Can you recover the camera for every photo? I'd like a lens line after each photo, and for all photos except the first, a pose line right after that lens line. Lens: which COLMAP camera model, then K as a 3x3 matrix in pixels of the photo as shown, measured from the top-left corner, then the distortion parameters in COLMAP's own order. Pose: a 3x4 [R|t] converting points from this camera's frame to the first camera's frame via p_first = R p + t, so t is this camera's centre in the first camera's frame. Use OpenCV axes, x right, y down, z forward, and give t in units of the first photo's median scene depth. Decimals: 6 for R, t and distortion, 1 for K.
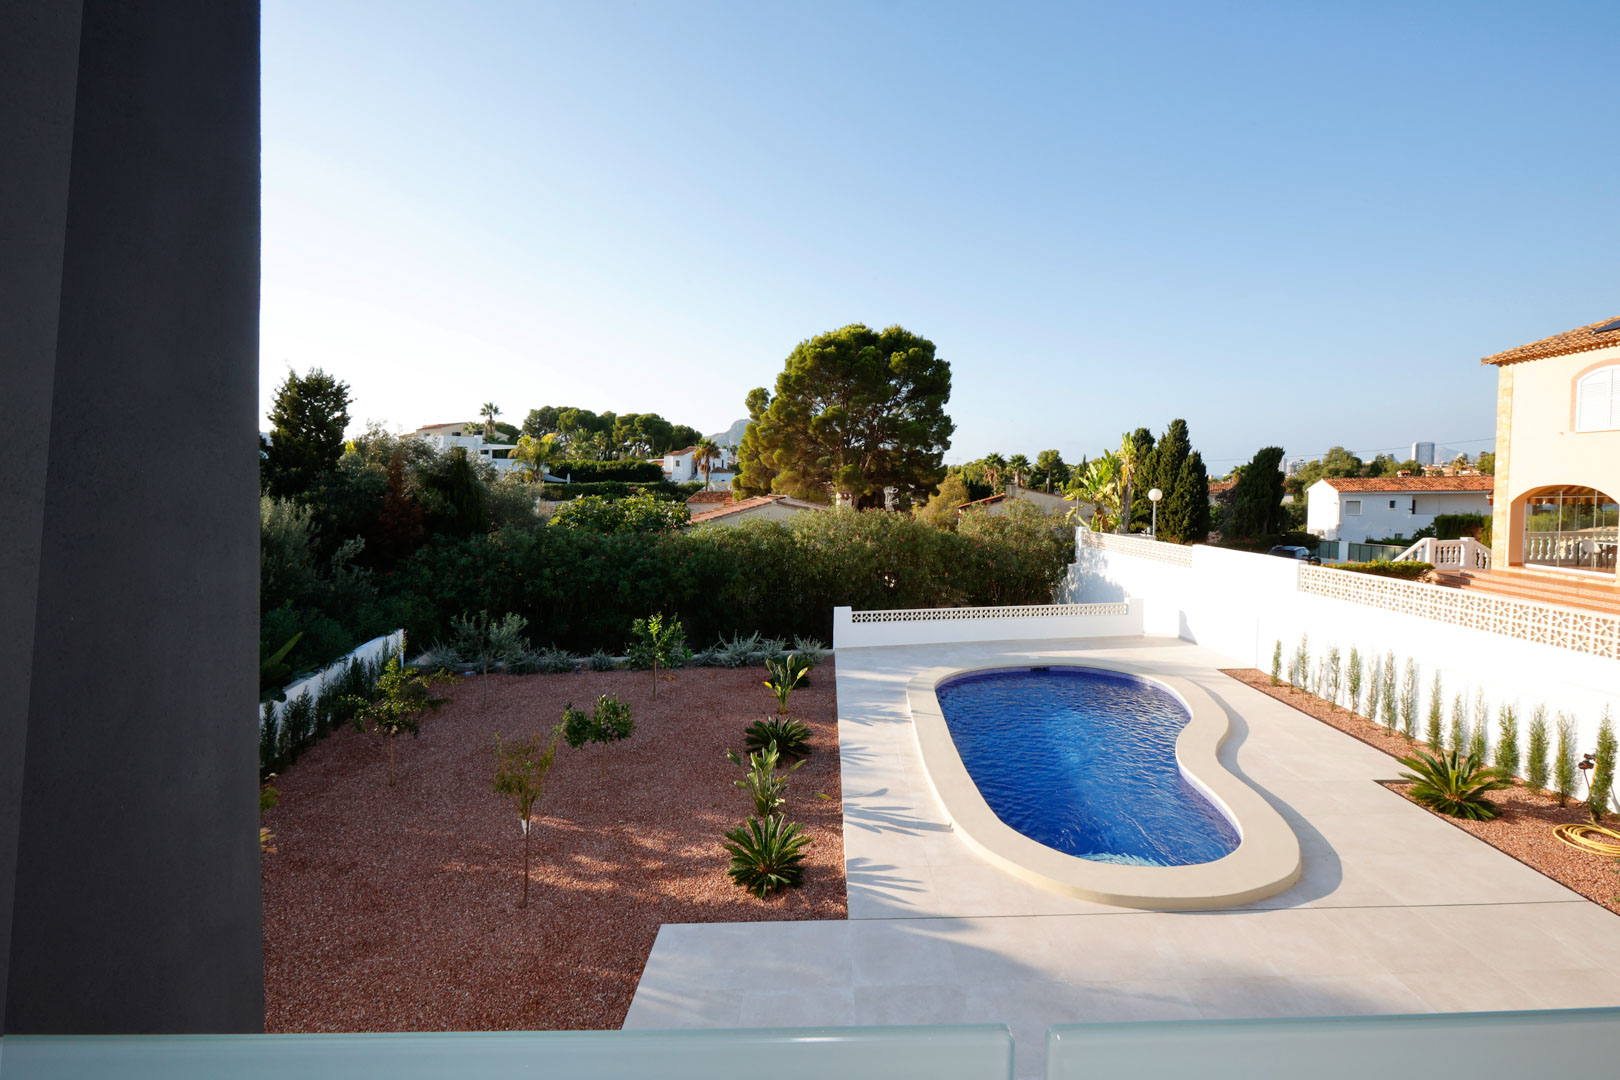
lens RADIAL K [[706.6, 0, 803.6], [0, 706.6, 508.8], [0, 0, 1]] dist [-0.002587, 0.001666]
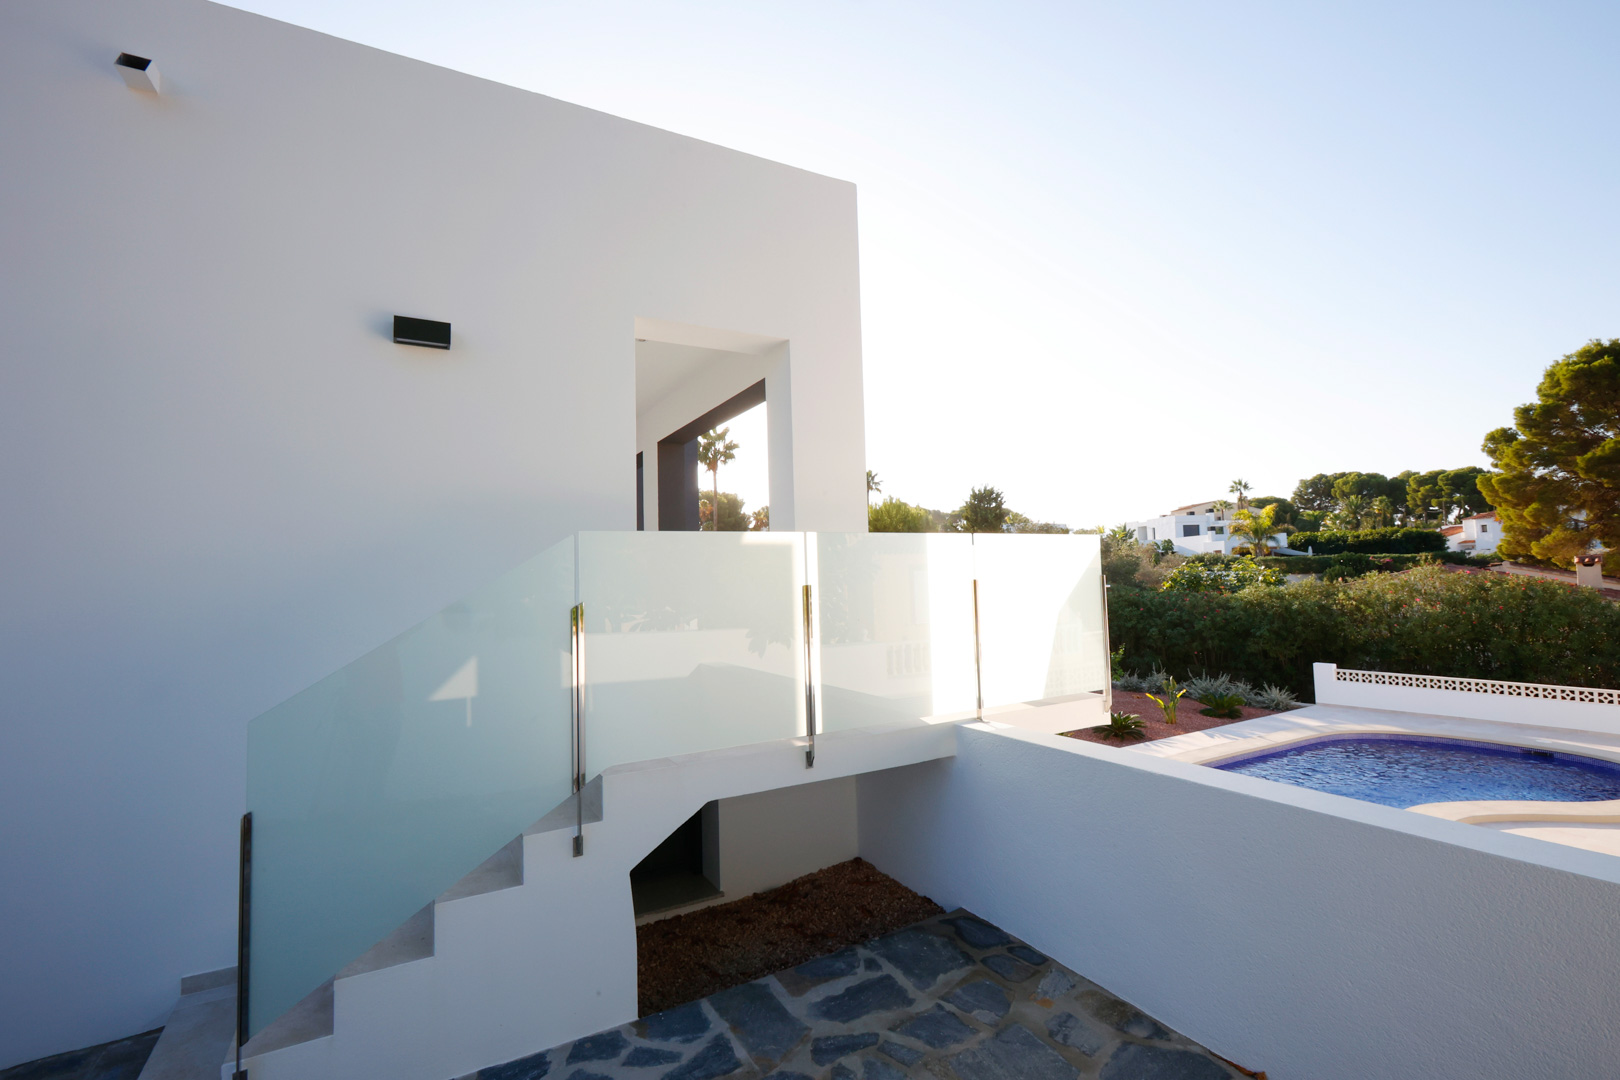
lens RADIAL K [[706.6, 0, 806.9], [0, 706.6, 549.5], [0, 0, 1]] dist [-0.002587, 0.001666]
pose [[0.493413, -0.032149, -0.869201, 0.241238], [-0.017213, 0.998760, -0.046712, 0.015268], [0.869625, 0.038010, 0.492247, -0.062408]]
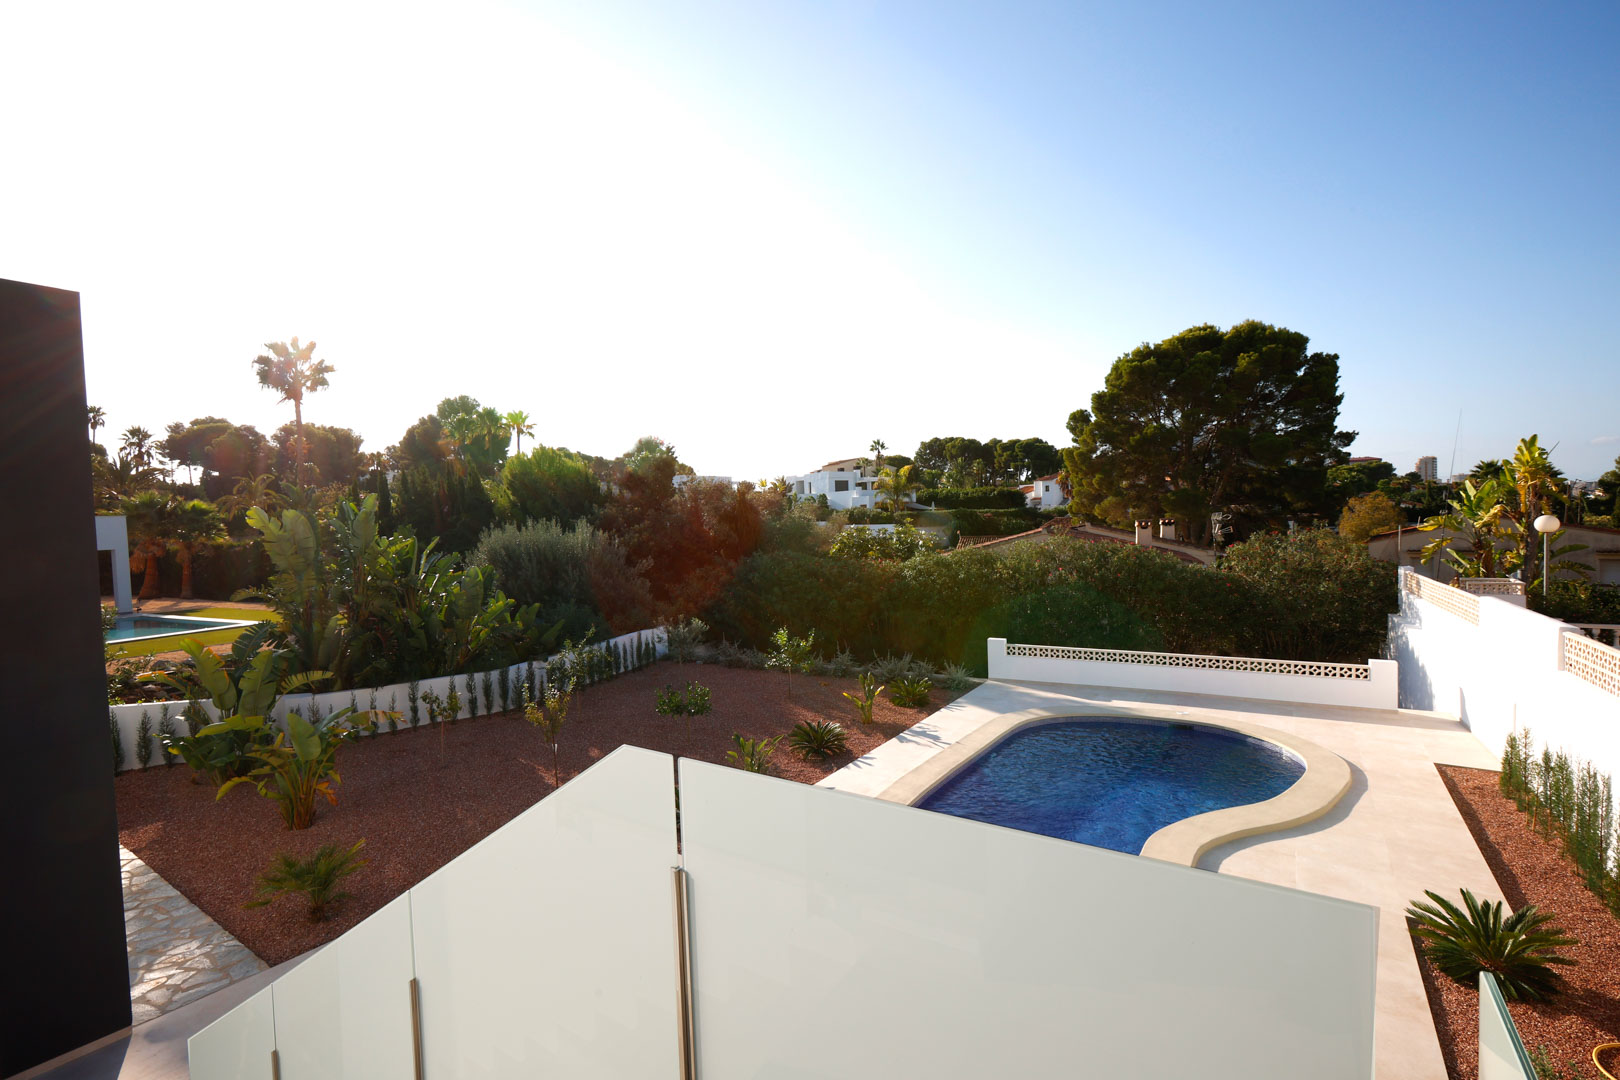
lens RADIAL K [[706.6, 0, 799.9], [0, 706.6, 531.7], [0, 0, 1]] dist [-0.002587, 0.001666]
pose [[0.826985, 0.003444, -0.562214, 0.163948], [-0.004281, 0.999991, -0.000170, -0.005189], [0.562208, 0.002547, 0.826992, 0.002675]]
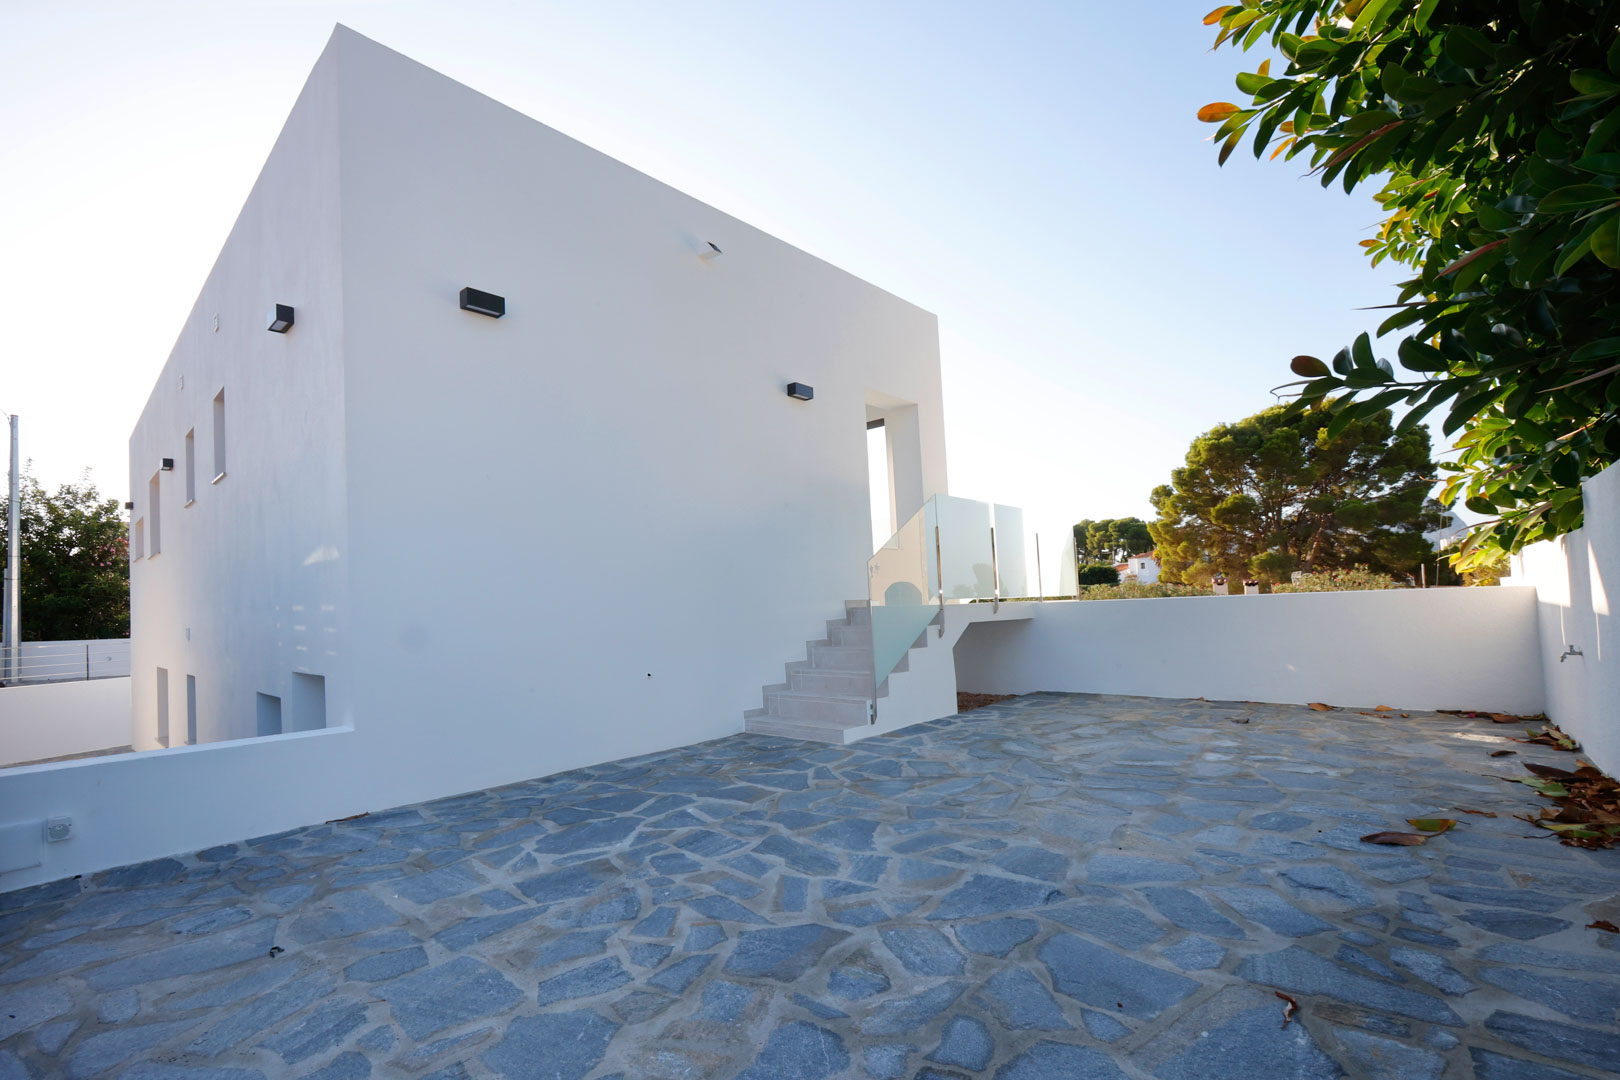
lens RADIAL K [[706.6, 0, 721.6], [0, 706.6, 580.3], [0, 0, 1]] dist [-0.002587, 0.001666]
pose [[0.686642, -0.036929, -0.726057, 0.248161], [-0.010105, 0.998128, -0.060323, 0.040091], [0.726925, 0.048757, 0.684983, -0.189540]]
